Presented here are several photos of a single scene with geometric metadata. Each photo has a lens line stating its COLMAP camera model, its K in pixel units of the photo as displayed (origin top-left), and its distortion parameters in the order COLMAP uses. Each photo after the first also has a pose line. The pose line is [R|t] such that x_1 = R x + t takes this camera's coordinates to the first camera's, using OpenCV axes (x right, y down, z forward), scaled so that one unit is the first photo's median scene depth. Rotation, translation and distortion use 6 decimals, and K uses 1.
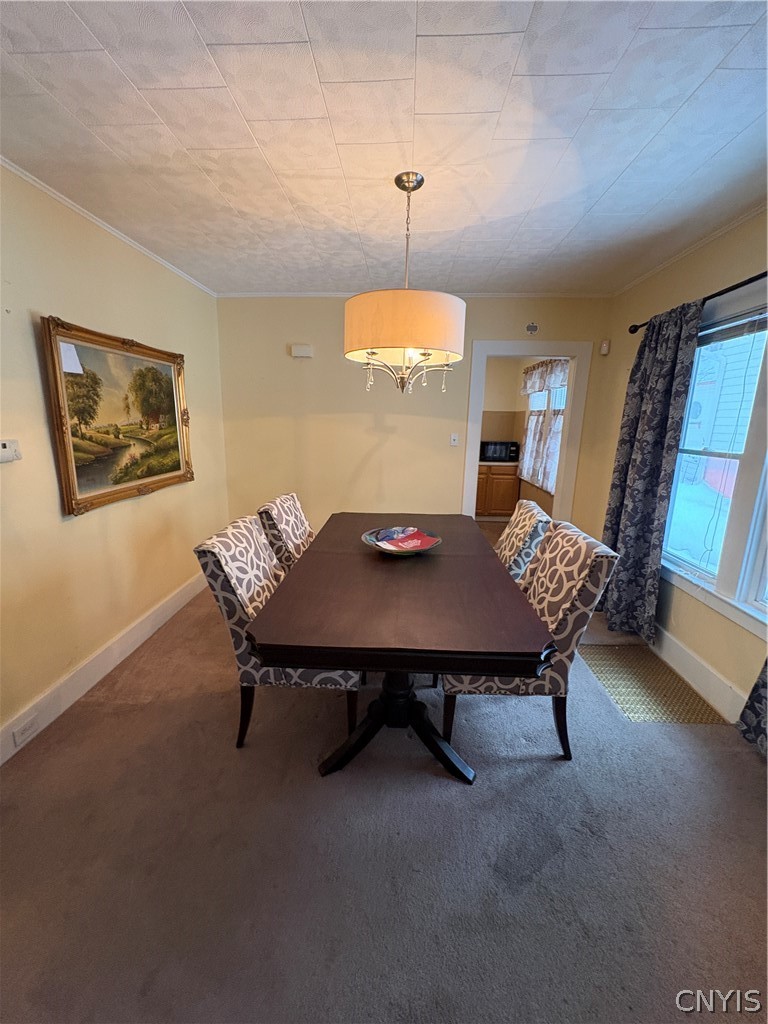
lens RADIAL K [[409.8, 0, 384.0], [0, 409.8, 512.0], [0, 0, 1]] dist [-0.001531, -0.000086]
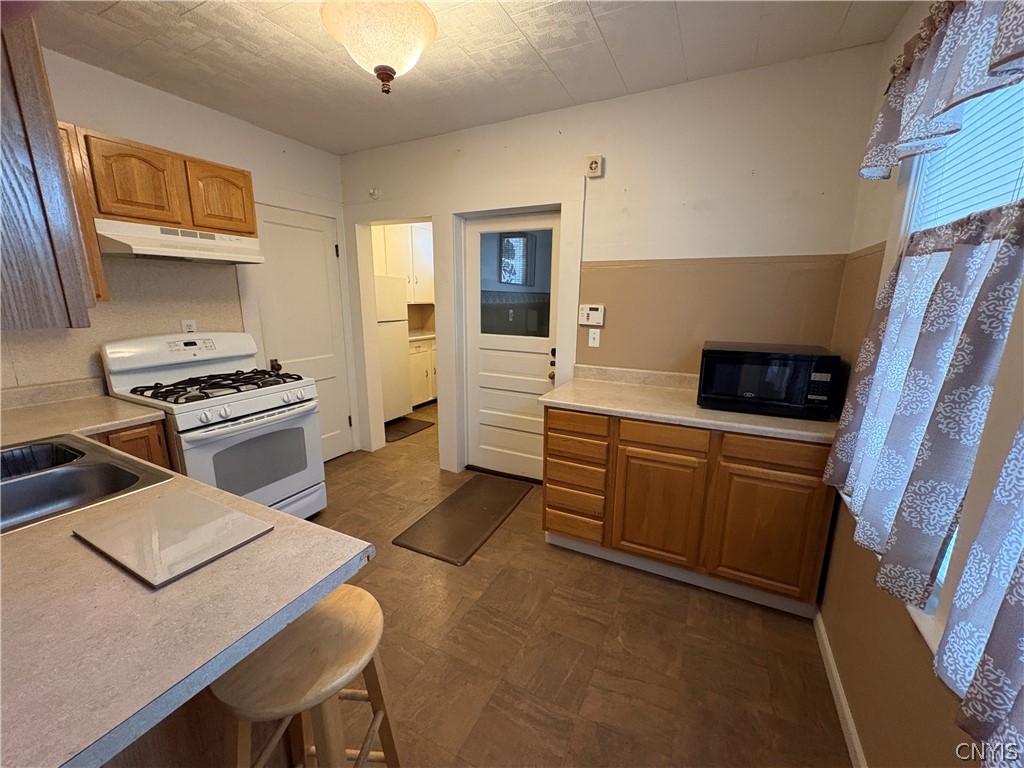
lens RADIAL K [[409.8, 0, 512.0], [0, 409.8, 384.0], [0, 0, 1]] dist [-0.001531, -0.000086]
pose [[0.916467, 0.082540, -0.391505, 0.249254], [-0.087418, 0.996157, 0.005381, -0.144886], [0.390445, 0.029293, 0.920160, 0.703406]]
